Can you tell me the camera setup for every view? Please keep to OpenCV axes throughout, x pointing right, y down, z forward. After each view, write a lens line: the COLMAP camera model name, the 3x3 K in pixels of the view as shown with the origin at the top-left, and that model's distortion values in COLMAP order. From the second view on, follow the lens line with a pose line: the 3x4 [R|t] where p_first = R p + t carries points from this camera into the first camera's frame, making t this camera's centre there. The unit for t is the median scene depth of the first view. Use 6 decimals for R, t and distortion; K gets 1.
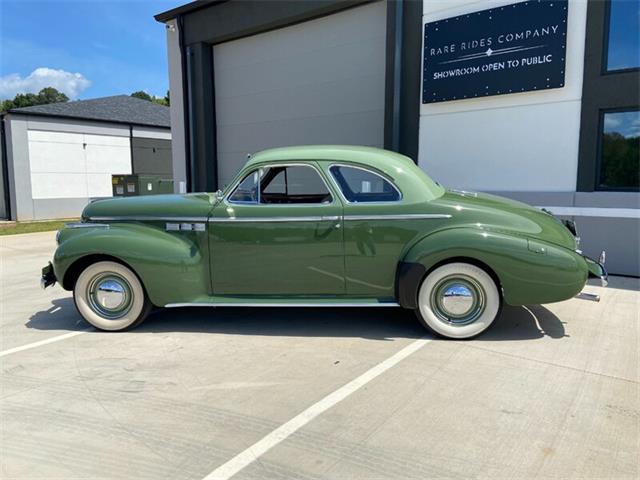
lens RADIAL K [[486.7, 0, 311.6], [0, 486.7, 235.9], [0, 0, 1]] dist [0.102613, -0.130763]
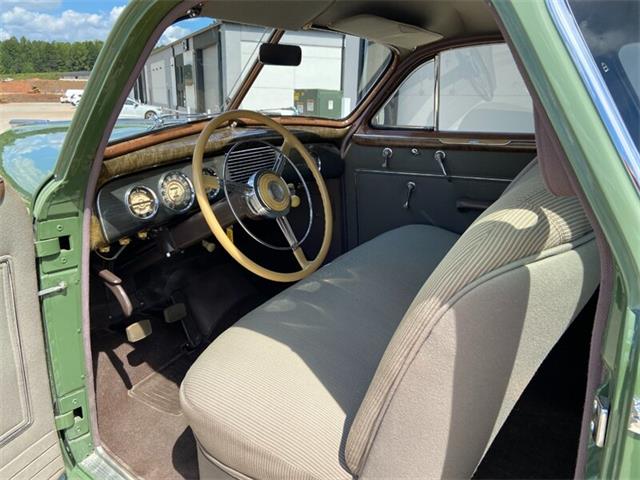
lens RADIAL K [[486.7, 0, 322.1], [0, 486.7, 233.6], [0, 0, 1]] dist [0.102613, -0.130763]
pose [[0.905778, 0.132658, -0.402453, 0.027007], [-0.069895, 0.983498, 0.166875, -0.055772], [0.417949, -0.123023, 0.900102, 0.534804]]
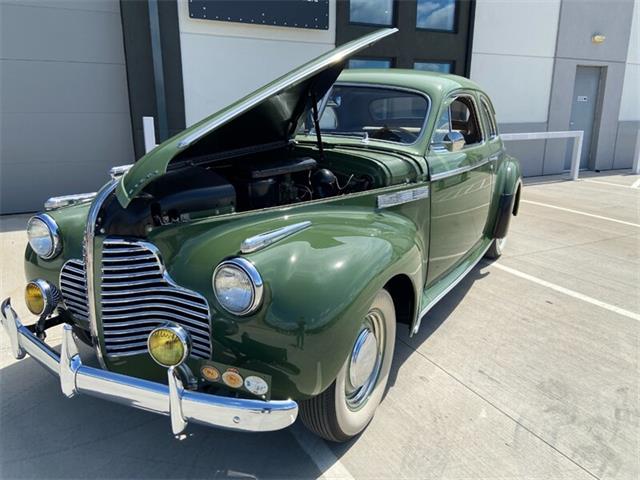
lens RADIAL K [[486.7, 0, 317.3], [0, 486.7, 232.3], [0, 0, 1]] dist [0.102613, -0.130763]
pose [[0.398630, -0.212597, 0.892130, -0.558335], [0.105219, 0.976939, 0.185792, -0.064927], [-0.911056, 0.019806, 0.411807, 0.564123]]
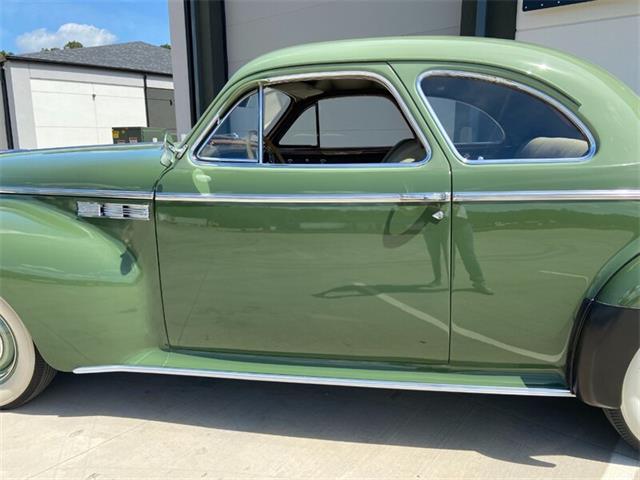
lens RADIAL K [[486.7, 0, 322.3], [0, 486.7, 235.8], [0, 0, 1]] dist [0.102613, -0.130763]
pose [[0.999289, 0.008684, -0.036696, -0.020711], [-0.005628, 0.996569, 0.082576, -0.023206], [0.037288, -0.082310, 0.995909, 0.342672]]
